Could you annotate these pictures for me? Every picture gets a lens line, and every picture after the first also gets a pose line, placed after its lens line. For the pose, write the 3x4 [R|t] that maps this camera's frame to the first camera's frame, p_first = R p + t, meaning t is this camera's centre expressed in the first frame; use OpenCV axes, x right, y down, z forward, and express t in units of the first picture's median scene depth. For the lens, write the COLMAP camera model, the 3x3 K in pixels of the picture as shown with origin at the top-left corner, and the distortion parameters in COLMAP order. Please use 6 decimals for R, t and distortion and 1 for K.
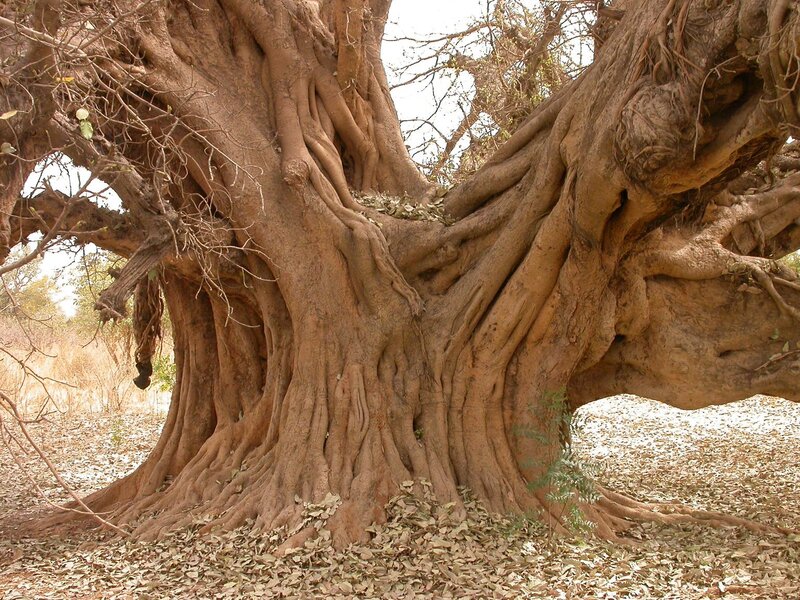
lens RADIAL K [[852.9, 0, 400.0], [0, 852.9, 300.0], [0, 0, 1]] dist [-0.178618, 0.007240]
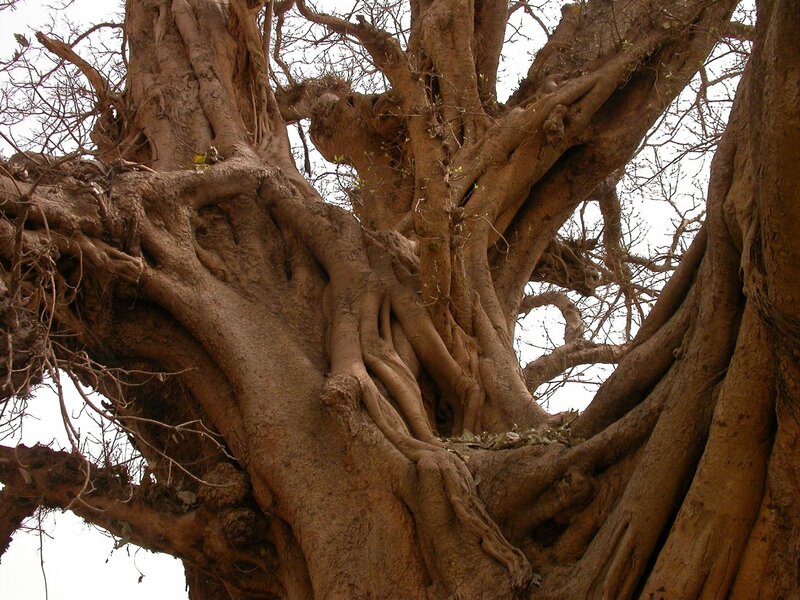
lens RADIAL K [[852.9, 0, 400.0], [0, 852.9, 300.0], [0, 0, 1]] dist [-0.178618, 0.007240]
pose [[0.971733, -0.100454, -0.213642, 0.074346], [-0.012482, 0.881827, -0.471408, 0.103279], [0.235750, 0.460750, 0.855647, 0.404595]]
